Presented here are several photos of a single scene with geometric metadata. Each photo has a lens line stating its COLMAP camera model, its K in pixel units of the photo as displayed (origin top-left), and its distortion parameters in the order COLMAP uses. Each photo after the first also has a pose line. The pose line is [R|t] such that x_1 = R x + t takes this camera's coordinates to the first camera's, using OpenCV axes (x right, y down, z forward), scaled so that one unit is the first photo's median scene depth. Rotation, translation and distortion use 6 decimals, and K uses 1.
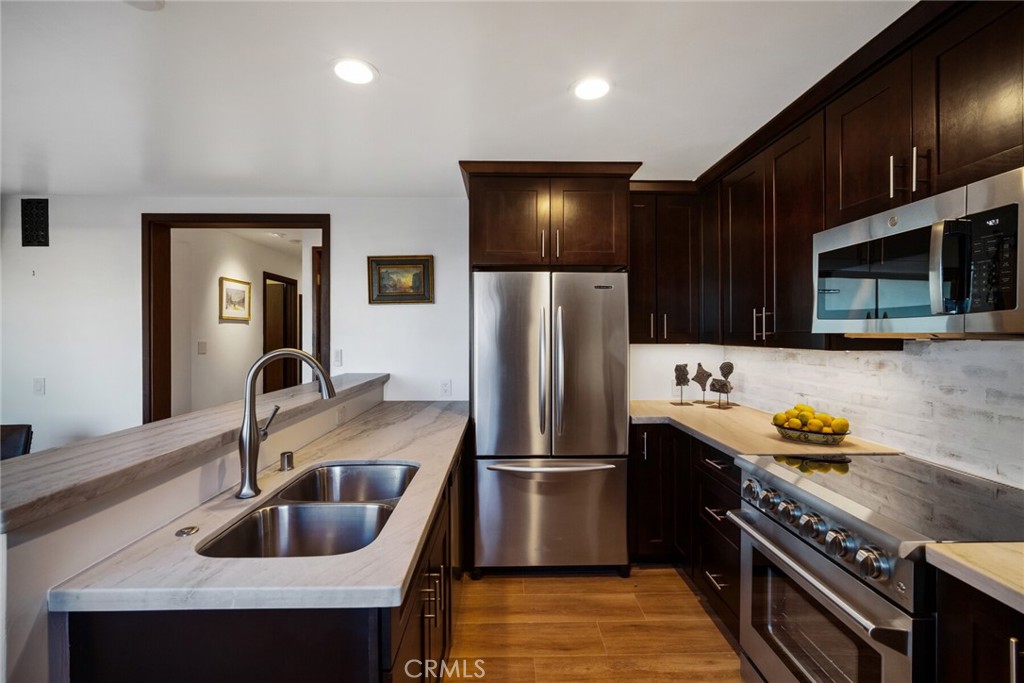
lens RADIAL K [[443.7, 0, 512.0], [0, 443.7, 341.5], [0, 0, 1]] dist [-0.000746, -0.000016]
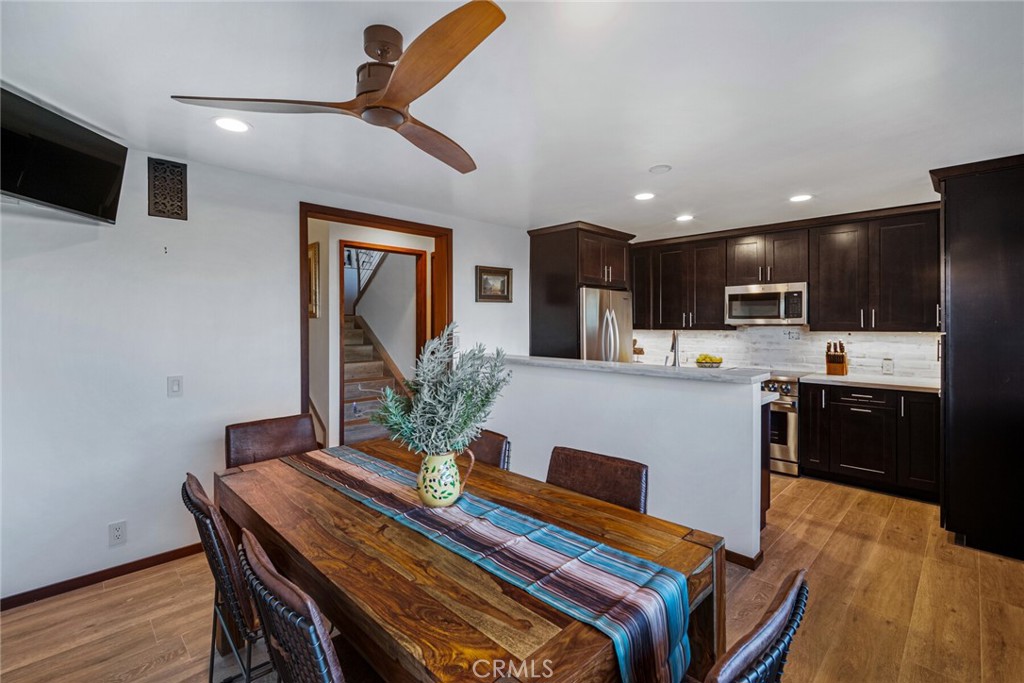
lens RADIAL K [[453.2, 0, 508.3], [0, 453.2, 318.9], [0, 0, 1]] dist [-0.000903, 0.000020]
pose [[0.728839, 0.008138, 0.684636, -1.441458], [0.010884, 0.999665, -0.023469, 0.000820], [-0.684598, 0.024557, 0.728507, -0.056977]]
